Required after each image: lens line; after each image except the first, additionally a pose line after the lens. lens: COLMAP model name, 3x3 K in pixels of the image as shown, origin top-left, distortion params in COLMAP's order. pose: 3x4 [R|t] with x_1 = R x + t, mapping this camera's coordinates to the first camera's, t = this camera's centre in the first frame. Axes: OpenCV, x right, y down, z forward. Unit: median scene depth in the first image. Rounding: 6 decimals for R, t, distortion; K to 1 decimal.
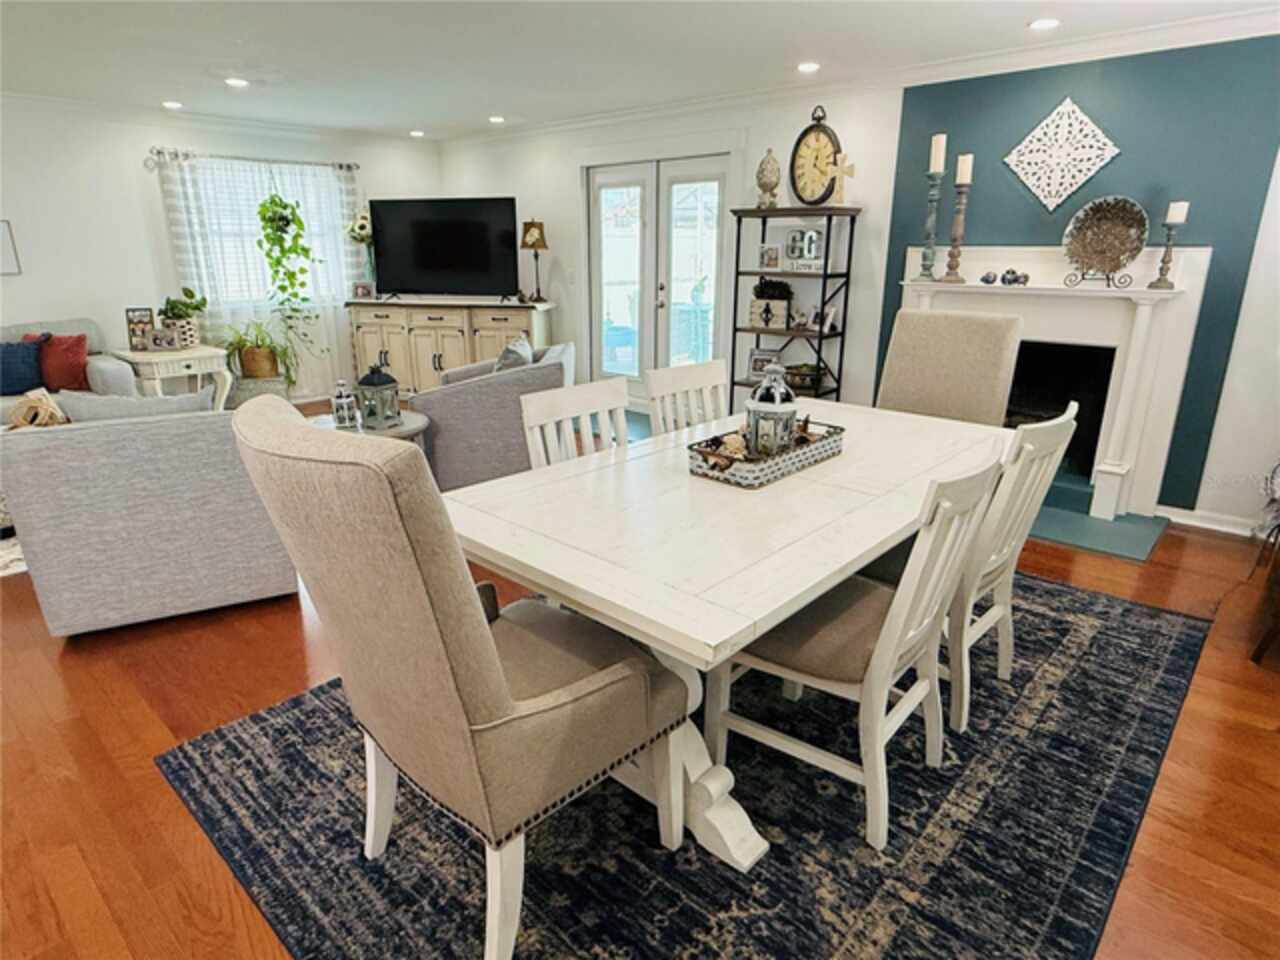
lens RADIAL K [[749.1, 0, 638.8], [0, 749.1, 481.1], [0, 0, 1]] dist [0.001990, 0.002811]
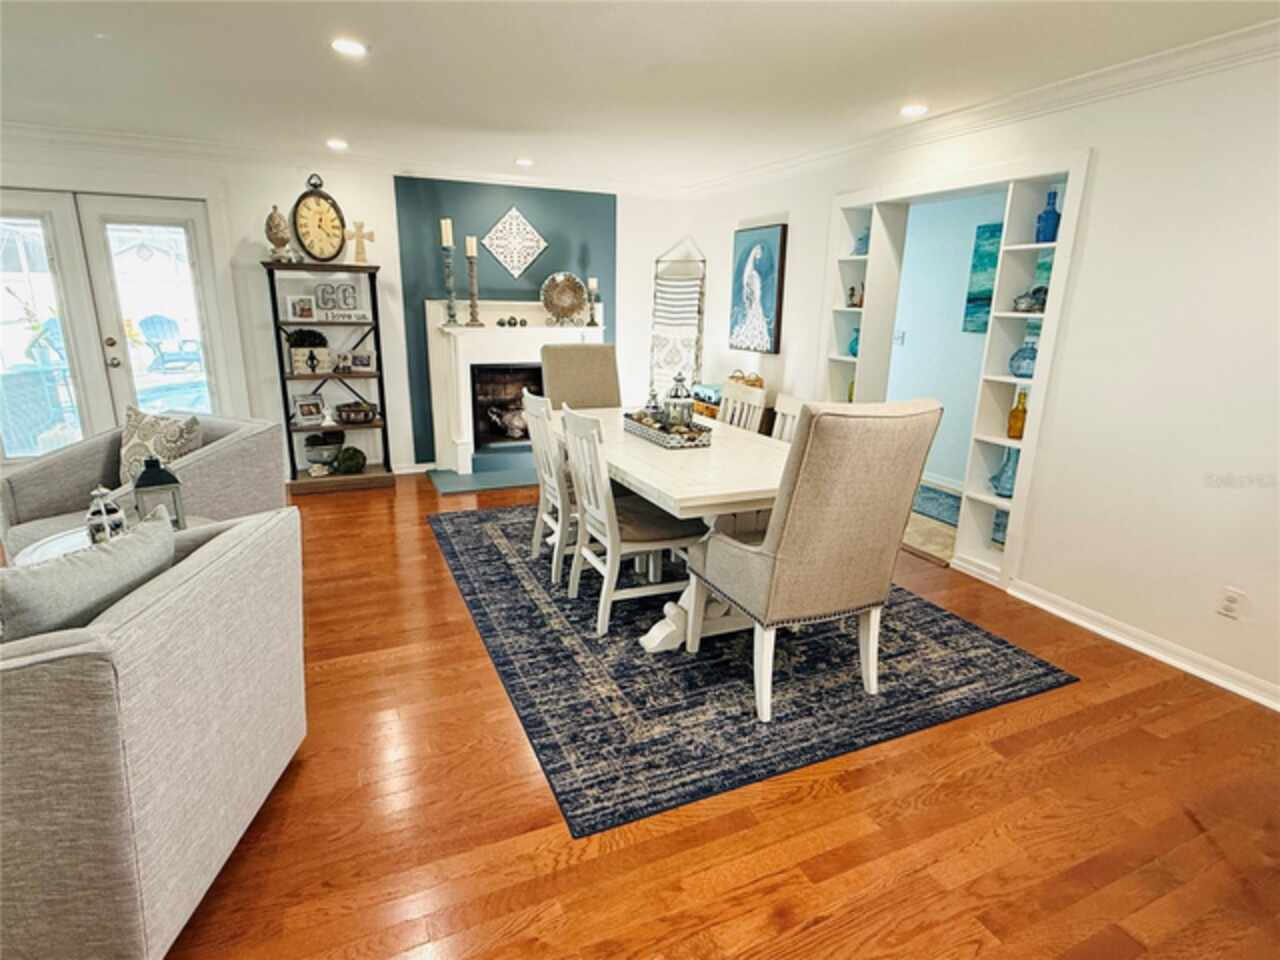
lens RADIAL K [[673.9, 0, 635.1], [0, 673.9, 483.9], [0, 0, 1]] dist [0.013928, -0.001069]
pose [[0.388484, -0.239447, 0.889801, -0.678210], [0.262040, 0.954486, 0.142448, -0.088971], [-0.883411, 0.177825, 0.433547, 0.253492]]
